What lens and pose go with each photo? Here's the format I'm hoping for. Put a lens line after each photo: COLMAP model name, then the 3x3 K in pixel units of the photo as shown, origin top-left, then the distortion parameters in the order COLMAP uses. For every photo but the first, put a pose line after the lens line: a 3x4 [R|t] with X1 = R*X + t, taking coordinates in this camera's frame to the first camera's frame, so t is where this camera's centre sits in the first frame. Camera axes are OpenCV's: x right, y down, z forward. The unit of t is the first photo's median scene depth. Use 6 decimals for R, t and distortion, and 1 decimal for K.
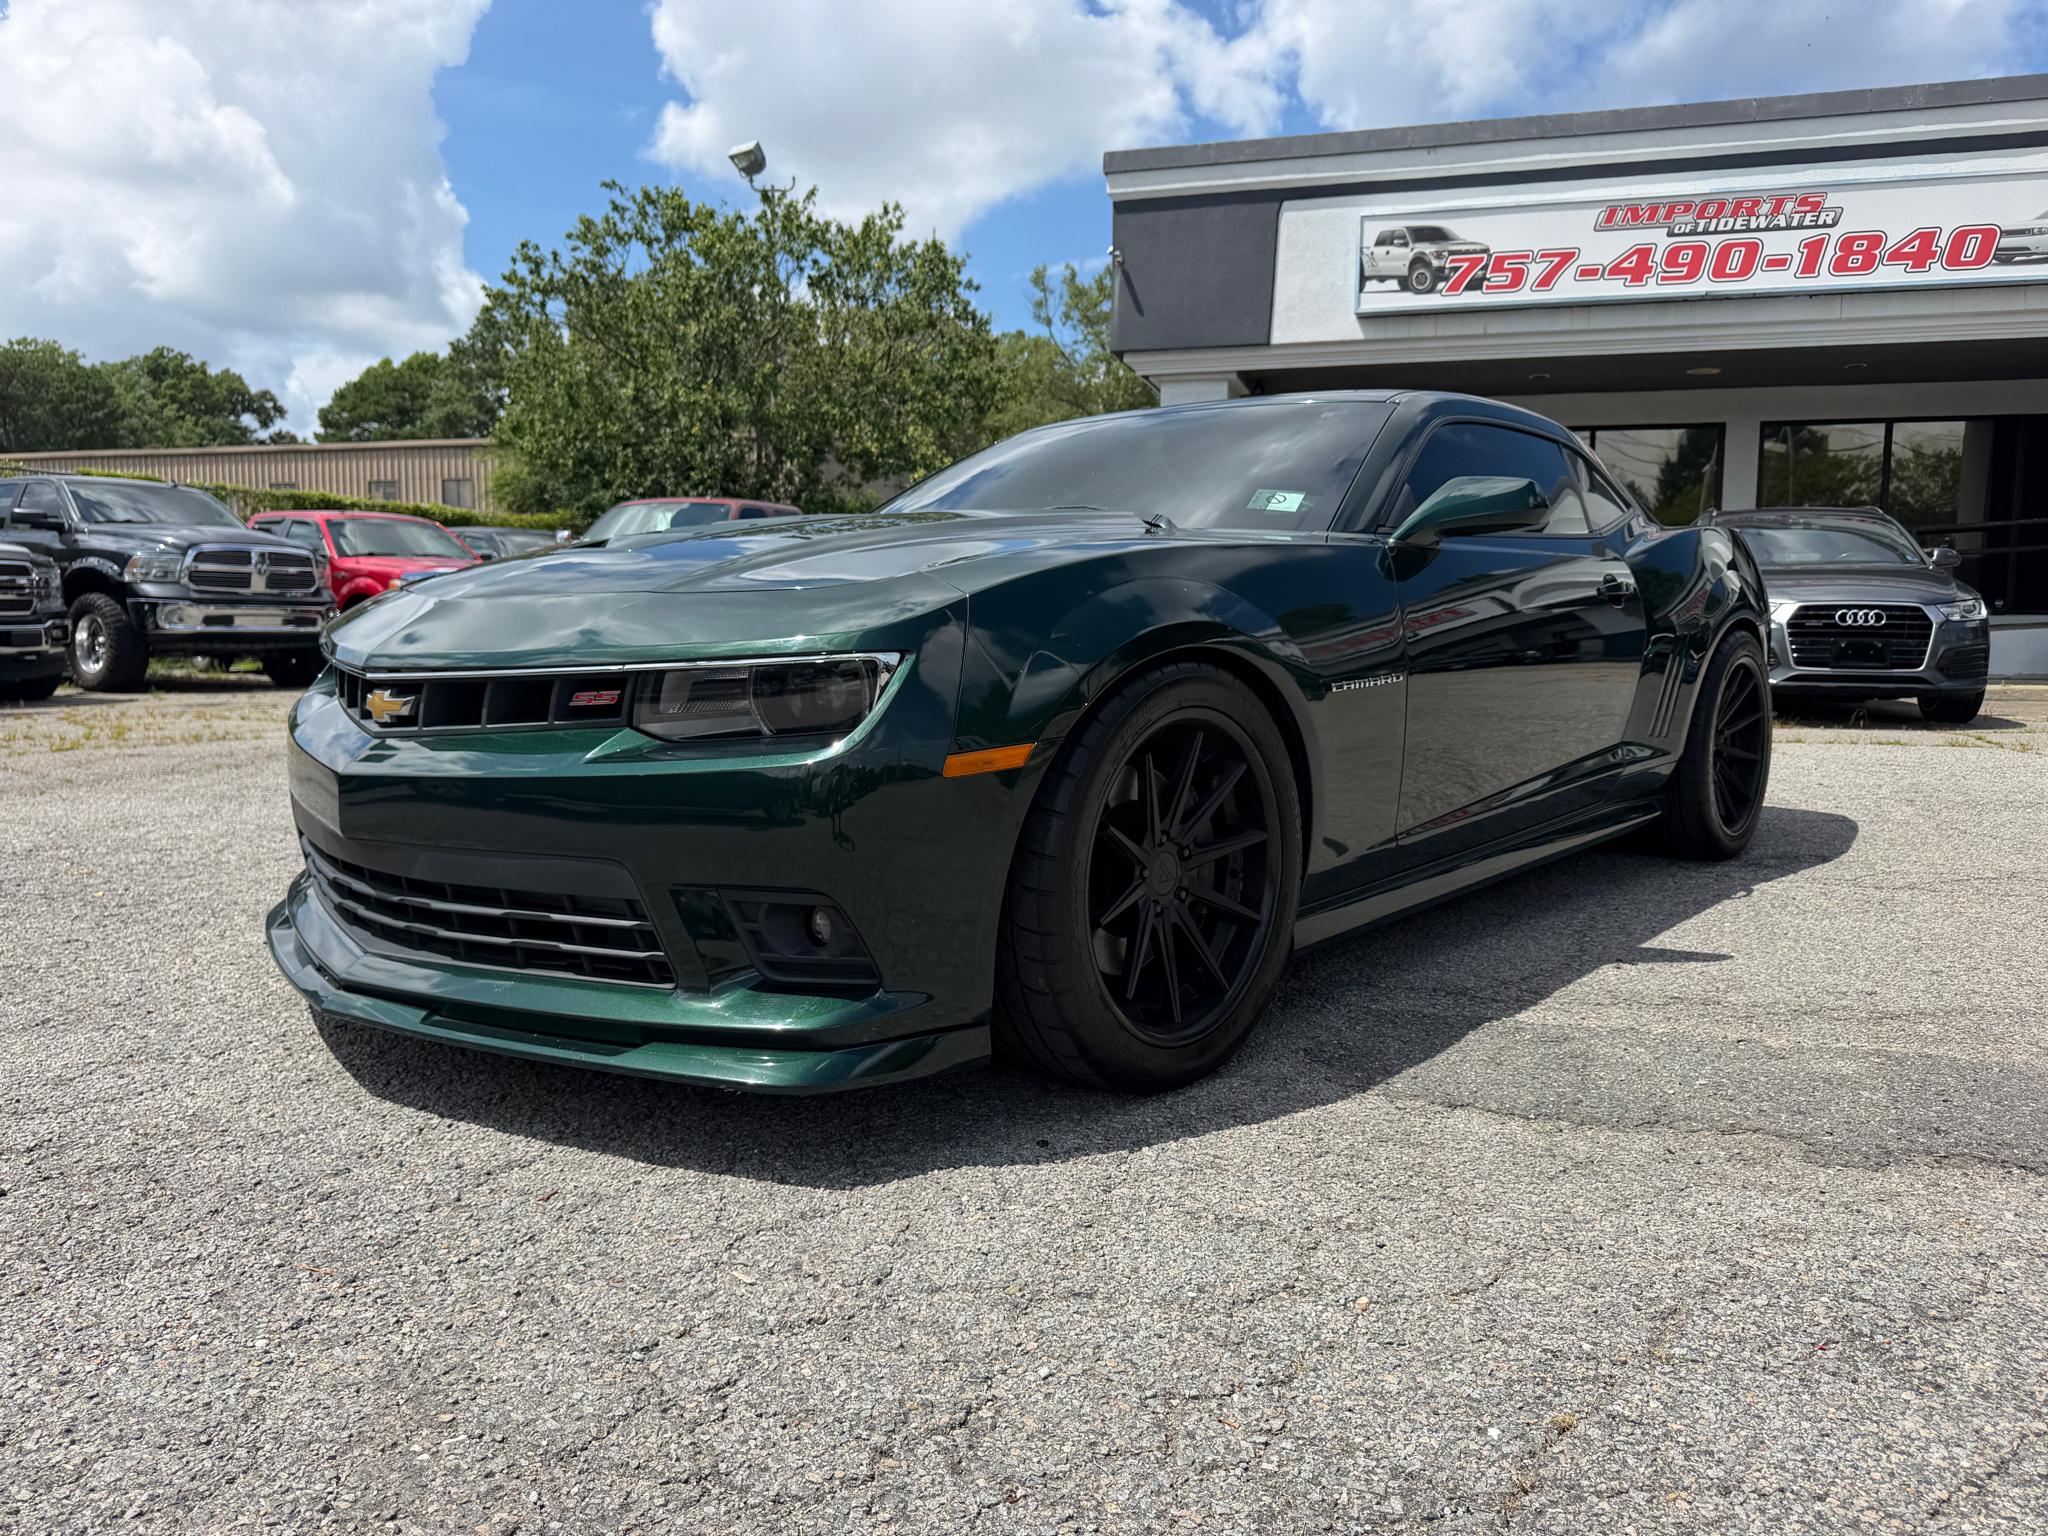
lens RADIAL K [[1455.6, 0, 1027.3], [0, 1455.6, 769.5], [0, 0, 1]] dist [0.011565, -0.012007]
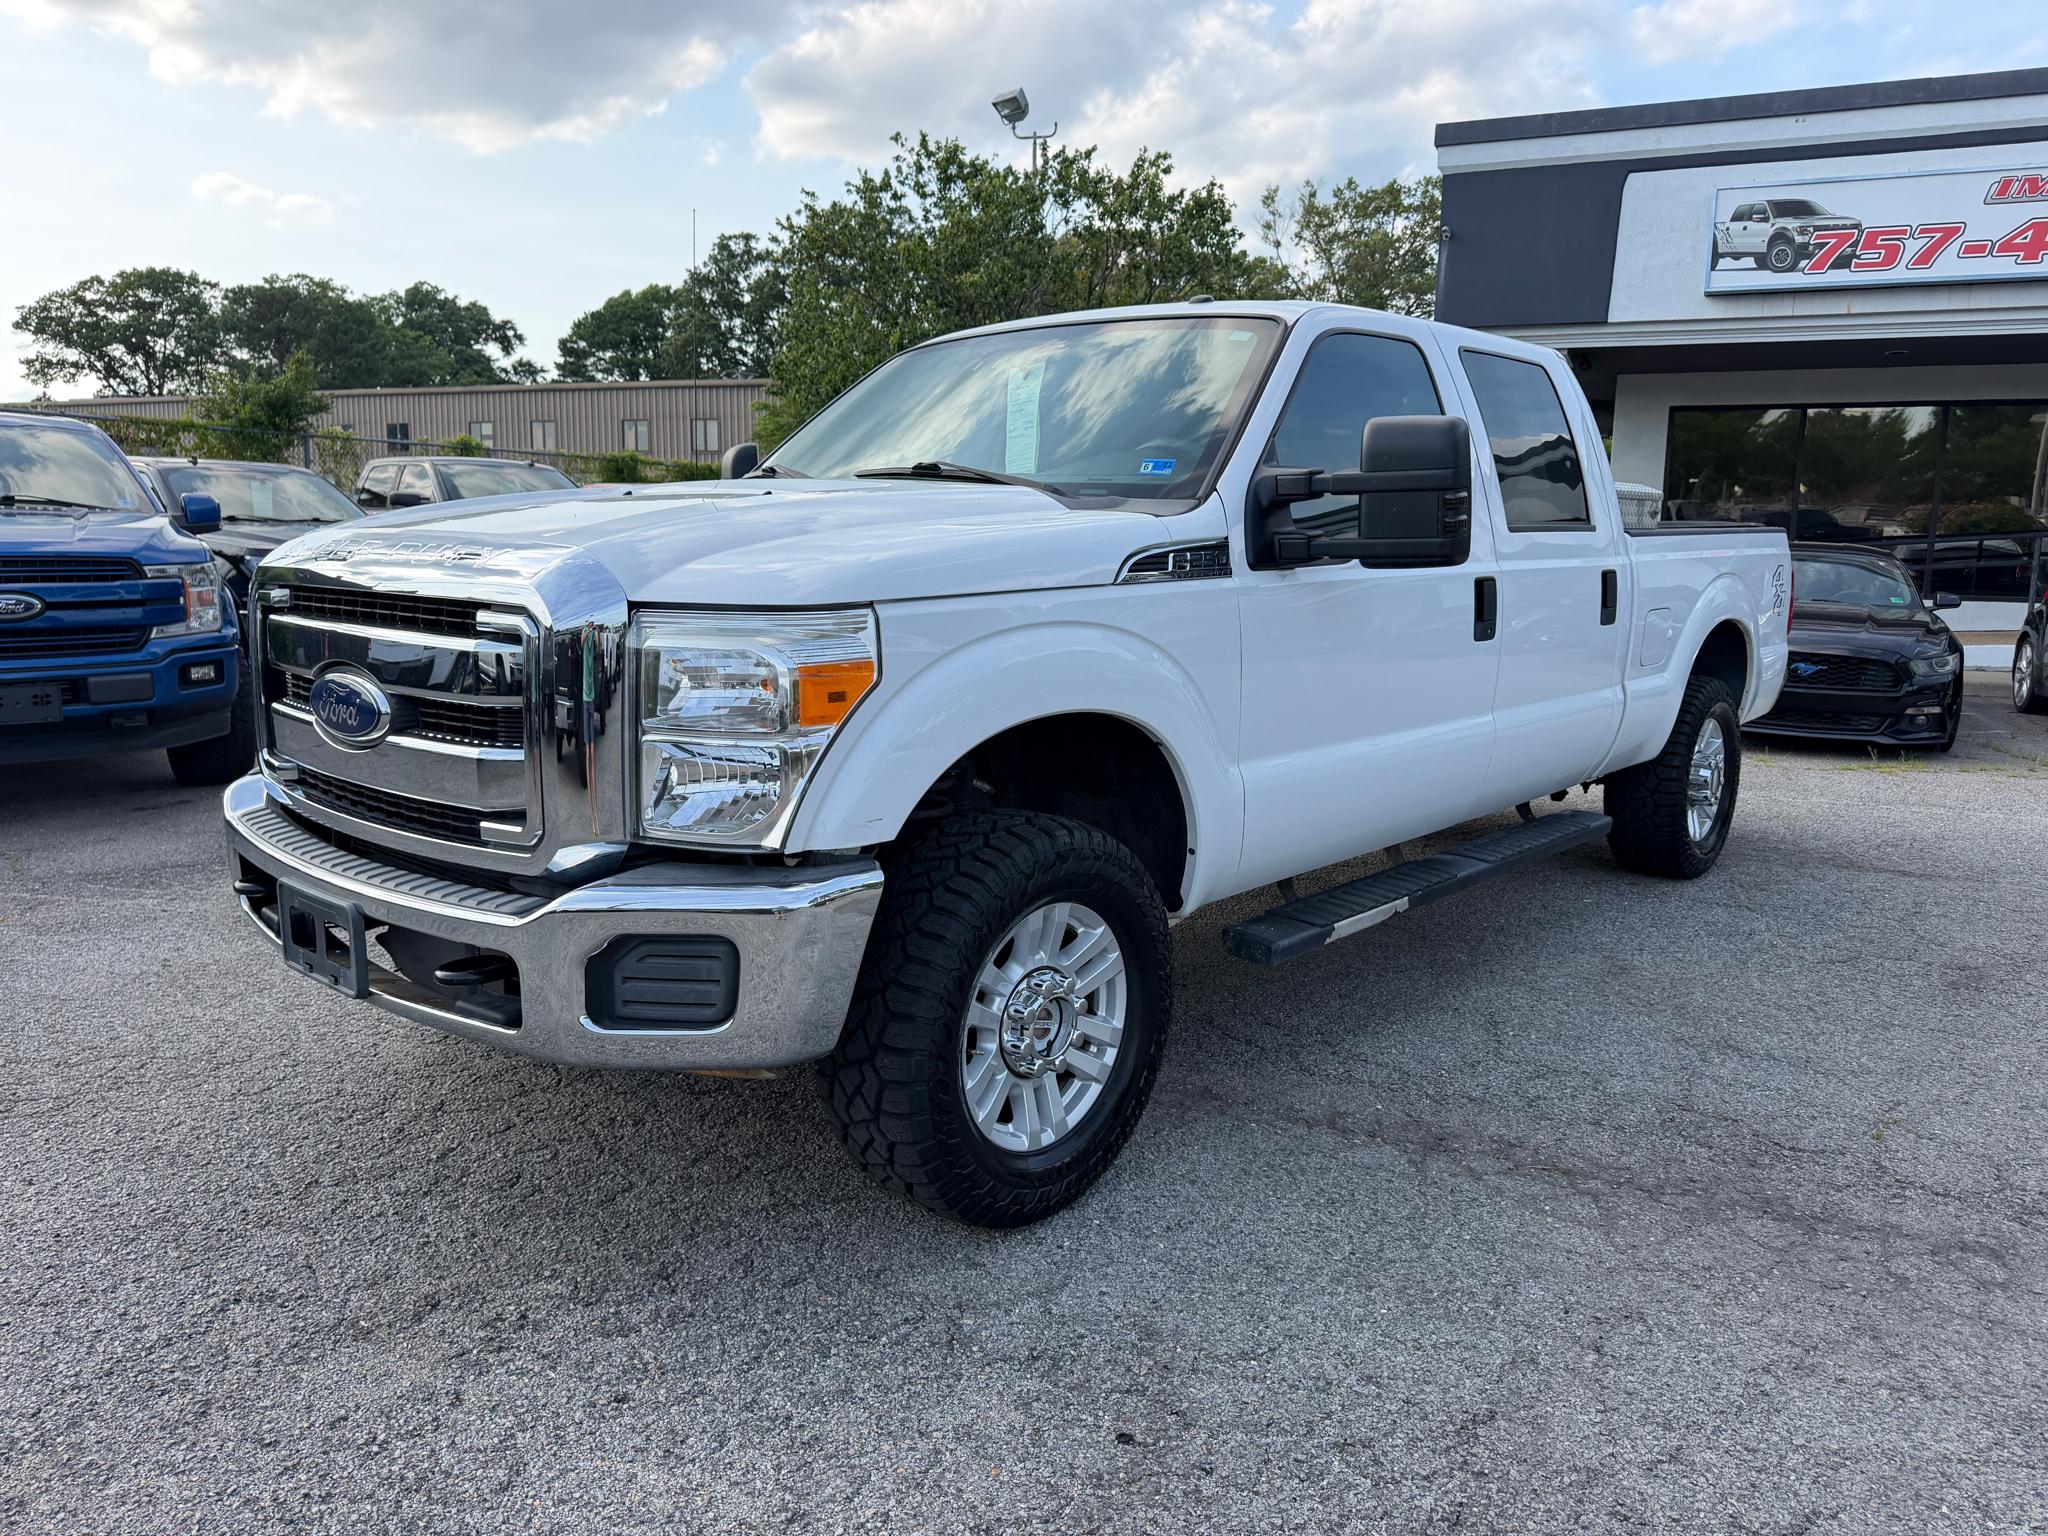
lens RADIAL K [[1455.6, 0, 1022.6], [0, 1455.6, 759.8], [0, 0, 1]] dist [0.011565, -0.012007]
pose [[0.990694, 0.030738, -0.132593, -0.083893], [-0.024519, 0.998533, 0.048282, -0.042576], [0.133882, -0.044581, 0.989994, -0.022269]]
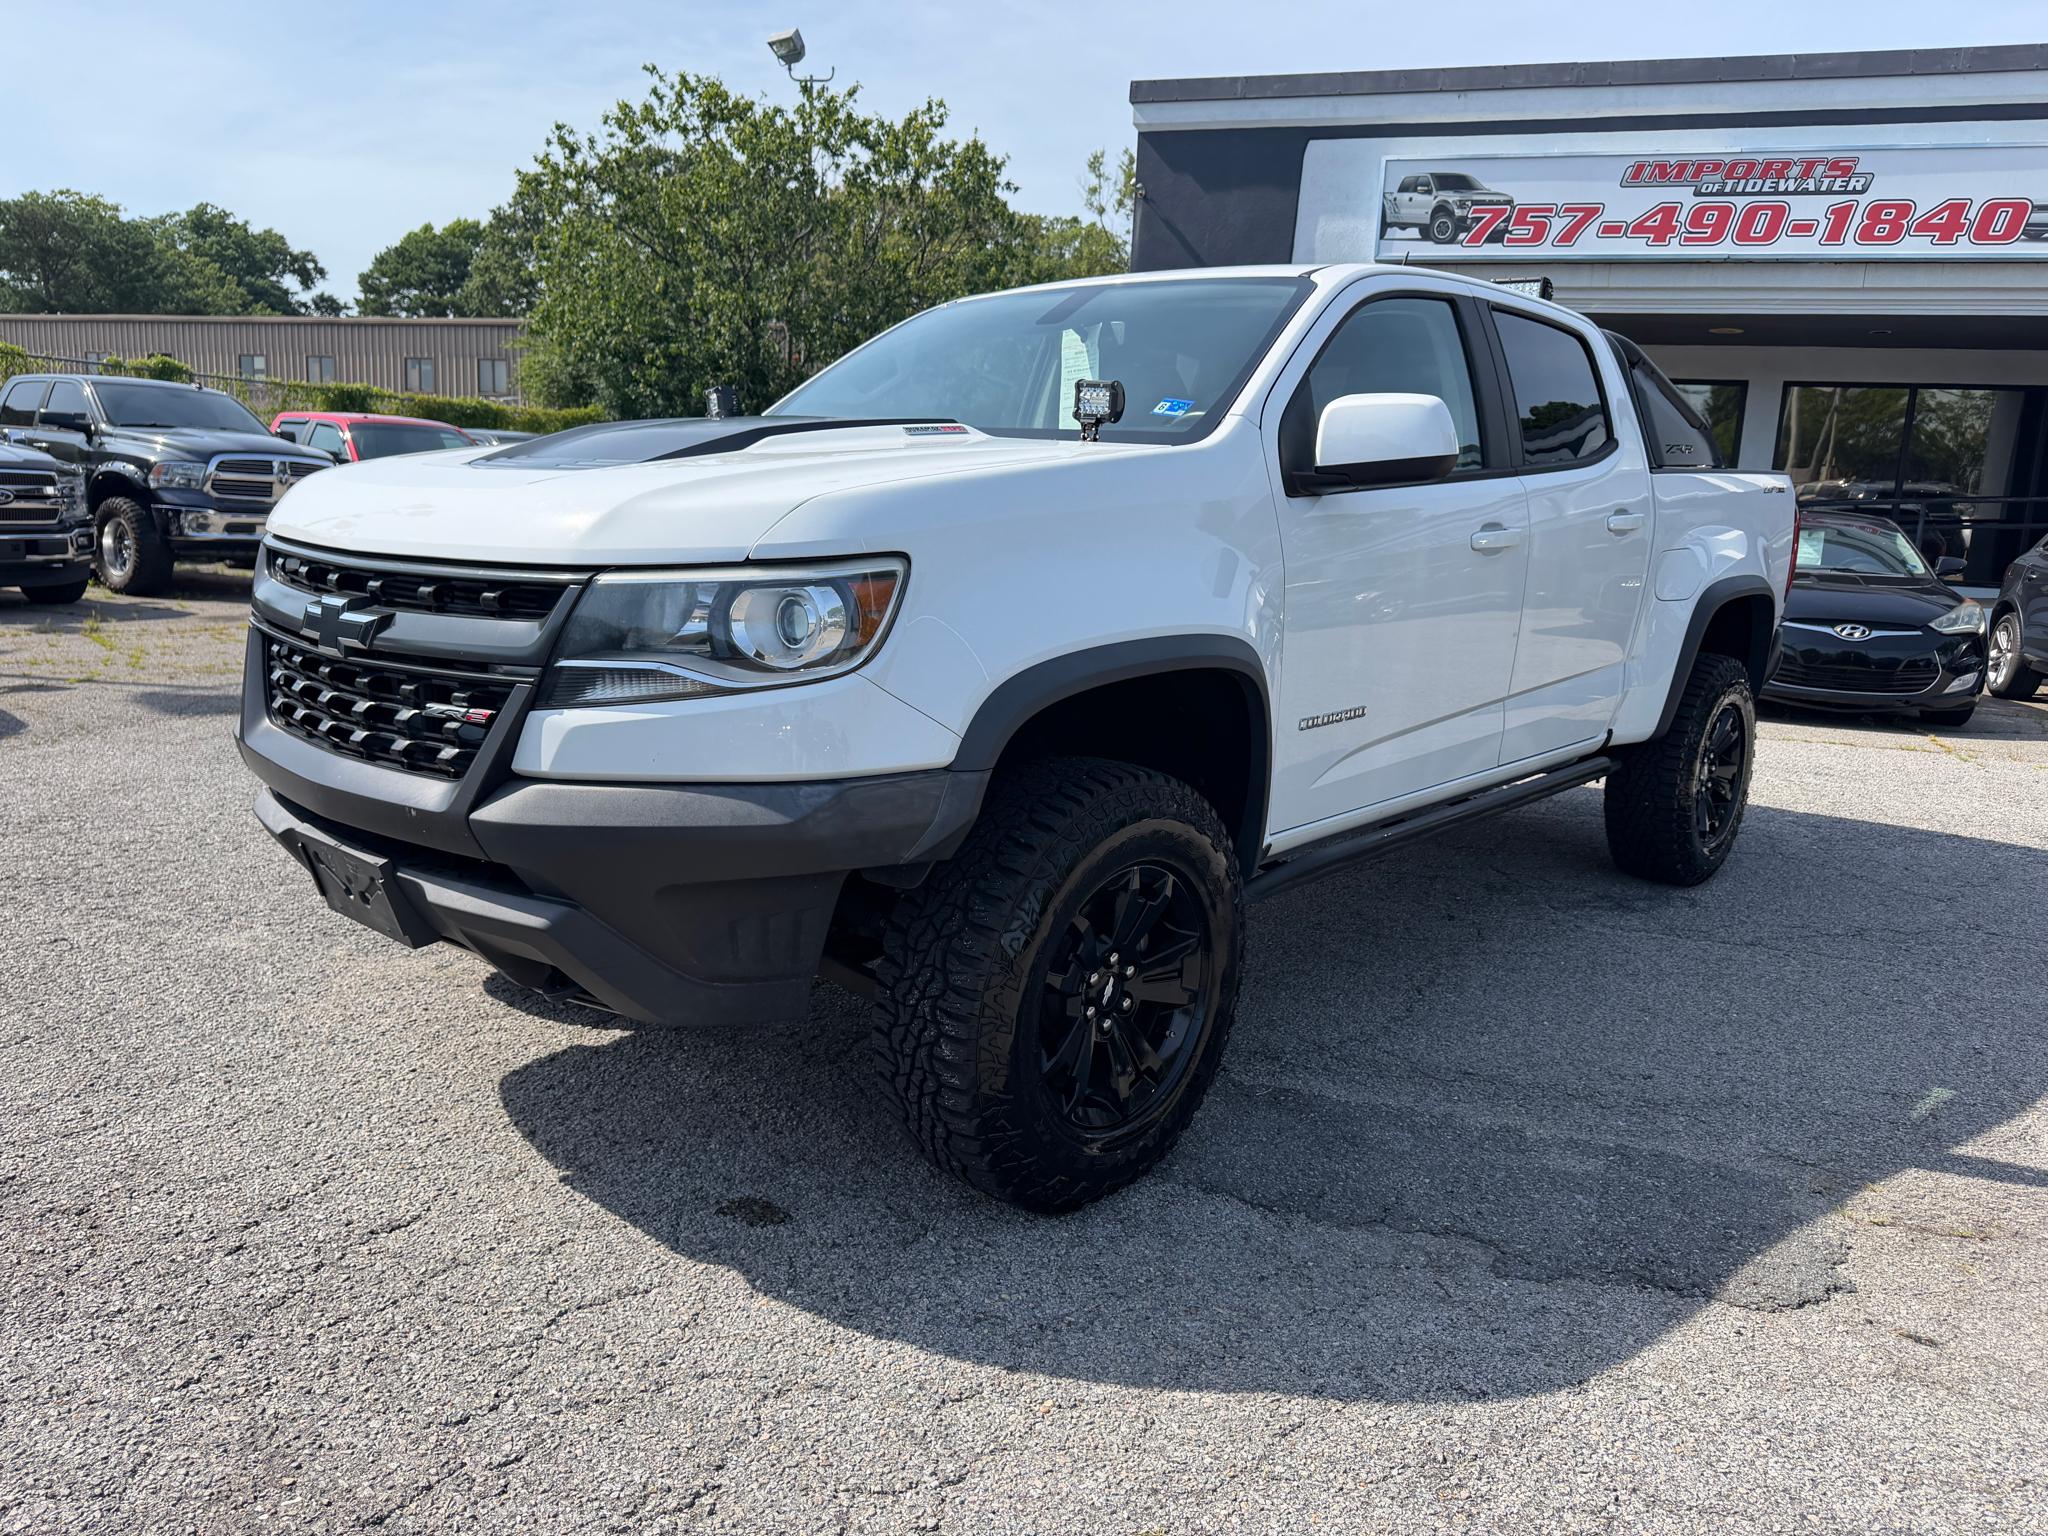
lens RADIAL K [[1455.6, 0, 1035.0], [0, 1455.6, 777.2], [0, 0, 1]] dist [0.011565, -0.012007]
pose [[0.998926, 0.043173, -0.016840, 0.026003], [-0.041732, 0.996067, 0.078156, -0.030857], [0.020148, -0.077369, 0.996799, -0.022121]]
